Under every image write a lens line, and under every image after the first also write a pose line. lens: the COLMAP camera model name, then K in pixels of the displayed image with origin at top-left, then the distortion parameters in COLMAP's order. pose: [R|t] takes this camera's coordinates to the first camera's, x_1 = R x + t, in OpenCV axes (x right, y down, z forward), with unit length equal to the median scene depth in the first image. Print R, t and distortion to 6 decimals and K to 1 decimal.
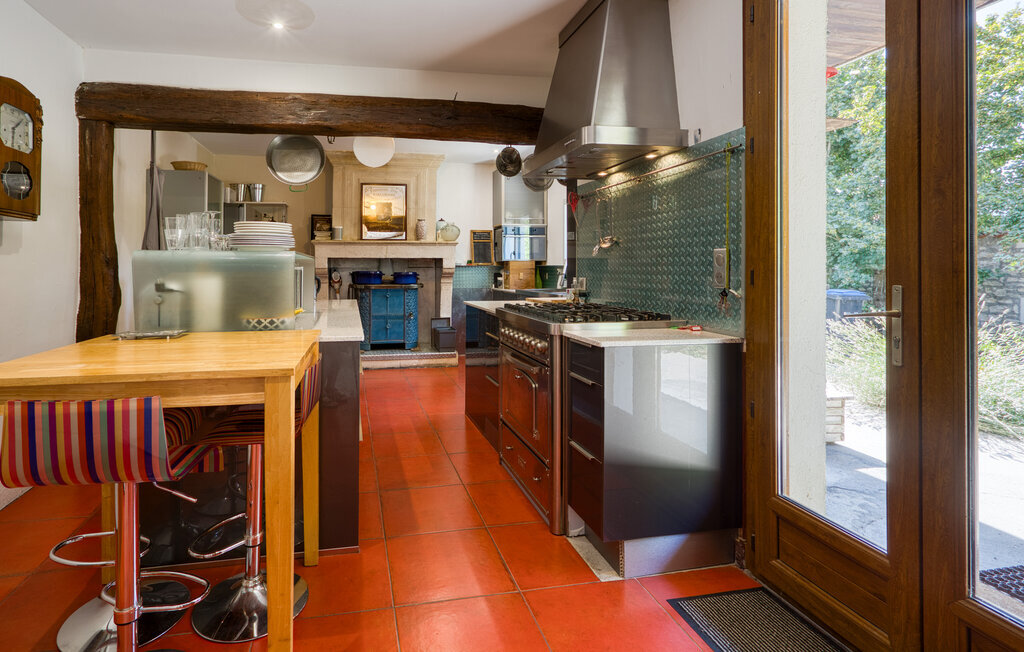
lens RADIAL K [[498.3, 0, 502.9], [0, 498.3, 272.9], [0, 0, 1]] dist [0.004219, -0.001164]
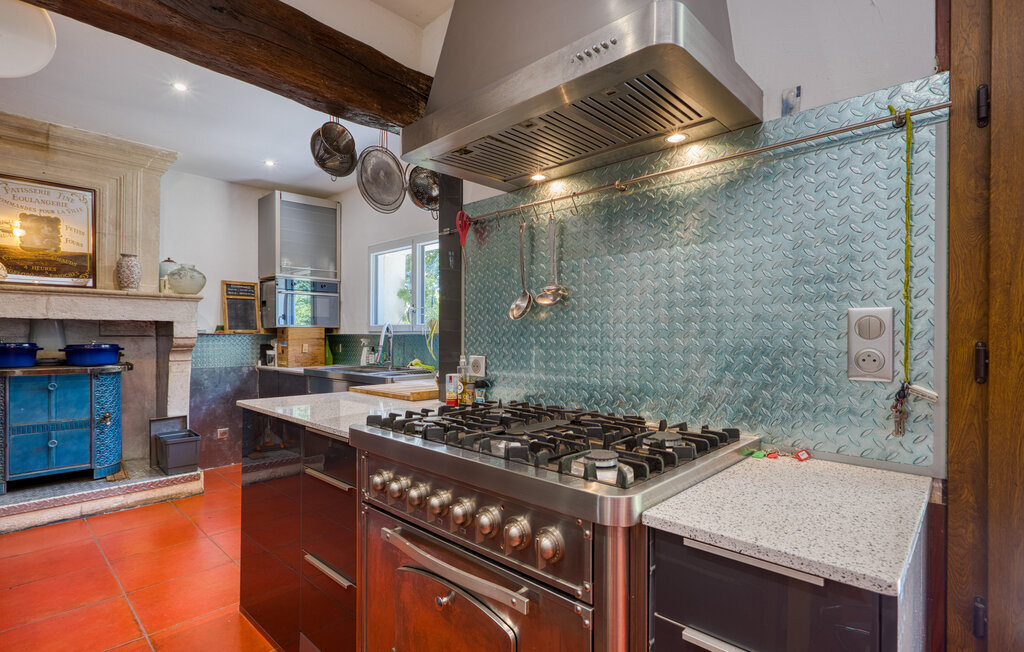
lens RADIAL K [[464.1, 0, 503.4], [0, 464.1, 341.7], [0, 0, 1]] dist [0.003700, 0.000302]
pose [[0.864431, -0.002880, 0.502743, -0.094743], [0.001693, 0.999995, 0.002818, -0.008750], [-0.502748, -0.001585, 0.864431, 0.497677]]
